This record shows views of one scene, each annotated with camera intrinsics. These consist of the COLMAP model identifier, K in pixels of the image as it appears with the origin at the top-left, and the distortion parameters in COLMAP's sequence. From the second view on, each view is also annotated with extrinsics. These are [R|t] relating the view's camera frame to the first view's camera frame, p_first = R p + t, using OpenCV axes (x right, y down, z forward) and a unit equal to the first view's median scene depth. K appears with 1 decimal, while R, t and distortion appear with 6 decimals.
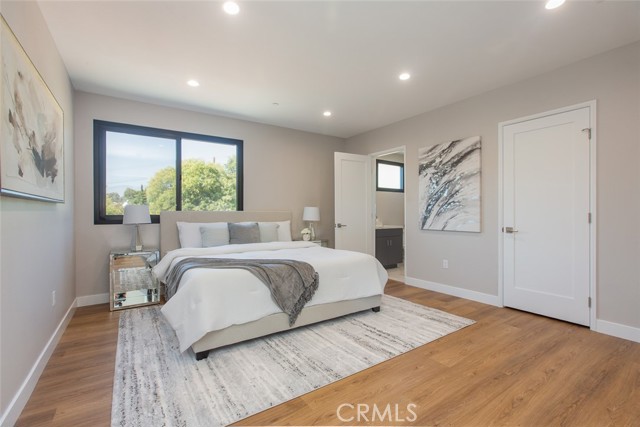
lens RADIAL K [[284.1, 0, 320.0], [0, 284.1, 213.5], [0, 0, 1]] dist [-0.000102, 0.000227]
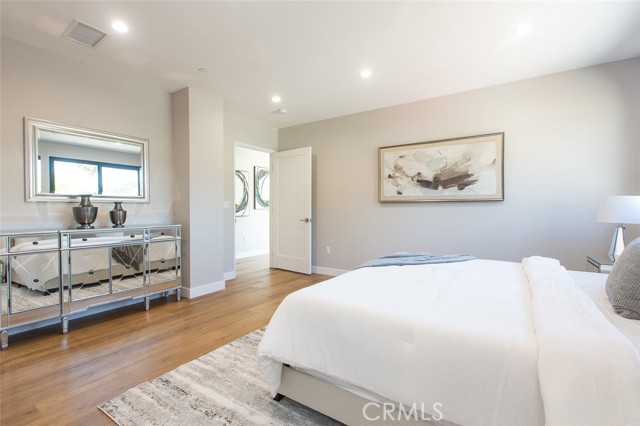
lens RADIAL K [[284.1, 0, 320.0], [0, 284.1, 213.0], [0, 0, 1]] dist [-0.000102, 0.000227]
pose [[-0.923189, 0.005845, -0.384301, 0.536785], [-0.000754, 0.999855, 0.017019, -0.005293], [0.384345, 0.016001, -0.923051, 2.454733]]
